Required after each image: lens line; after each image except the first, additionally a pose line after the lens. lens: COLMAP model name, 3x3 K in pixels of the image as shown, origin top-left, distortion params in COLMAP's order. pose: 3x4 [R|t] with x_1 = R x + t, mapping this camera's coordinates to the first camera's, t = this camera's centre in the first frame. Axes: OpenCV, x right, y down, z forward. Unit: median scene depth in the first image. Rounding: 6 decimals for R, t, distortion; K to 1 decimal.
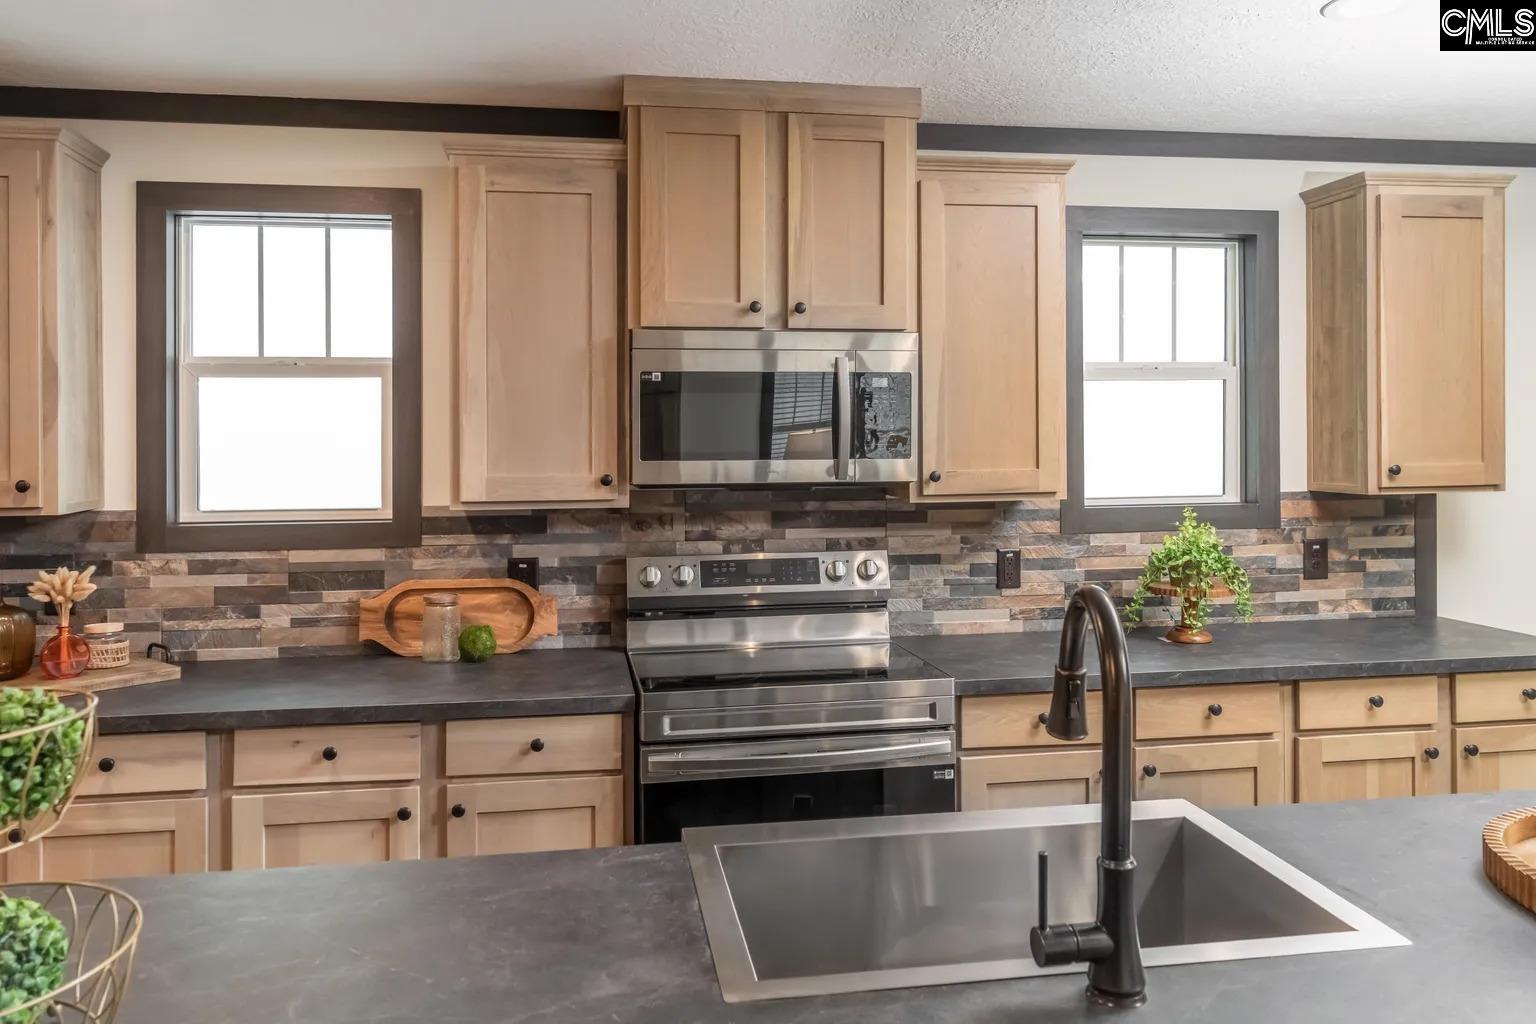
lens RADIAL K [[1093.6, 0, 731.9], [0, 1093.6, 423.6], [0, 0, 1]] dist [0.001136, 0.005160]
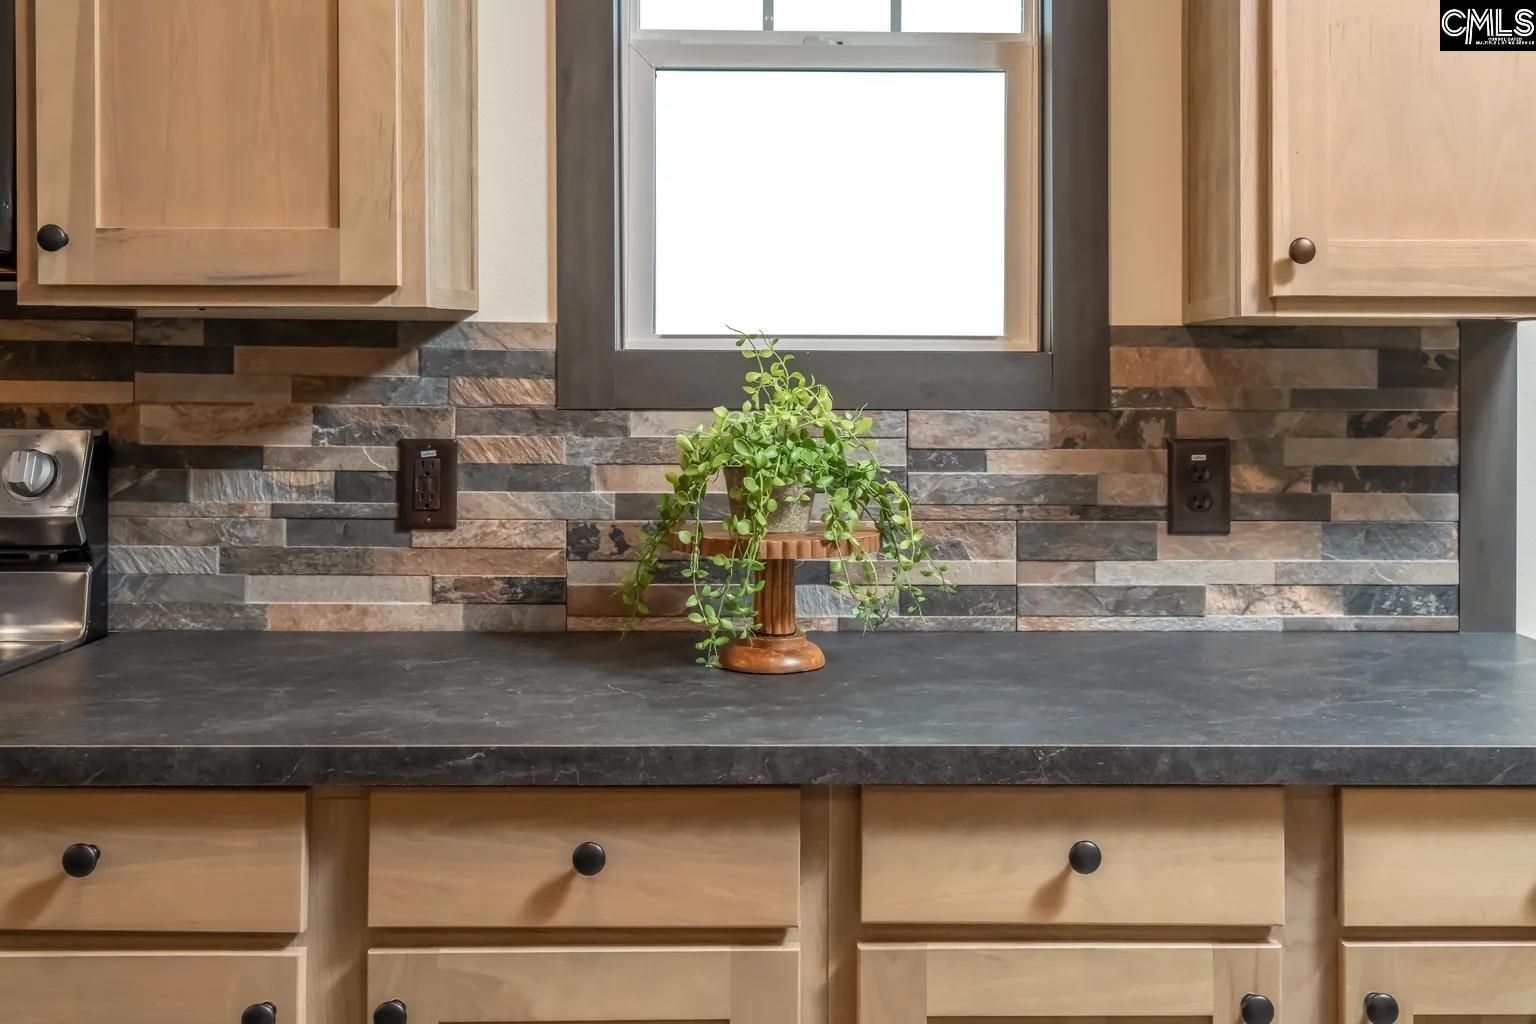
lens RADIAL K [[1435.1, 0, 776.5], [0, 1435.1, 375.3], [0, 0, 1]] dist [0.000491, 0.000000]
pose [[0.991450, 0.014805, -0.129642, 0.459232], [-0.013671, 0.999860, 0.009634, 0.080585], [0.129767, -0.007779, 0.991514, 0.446463]]
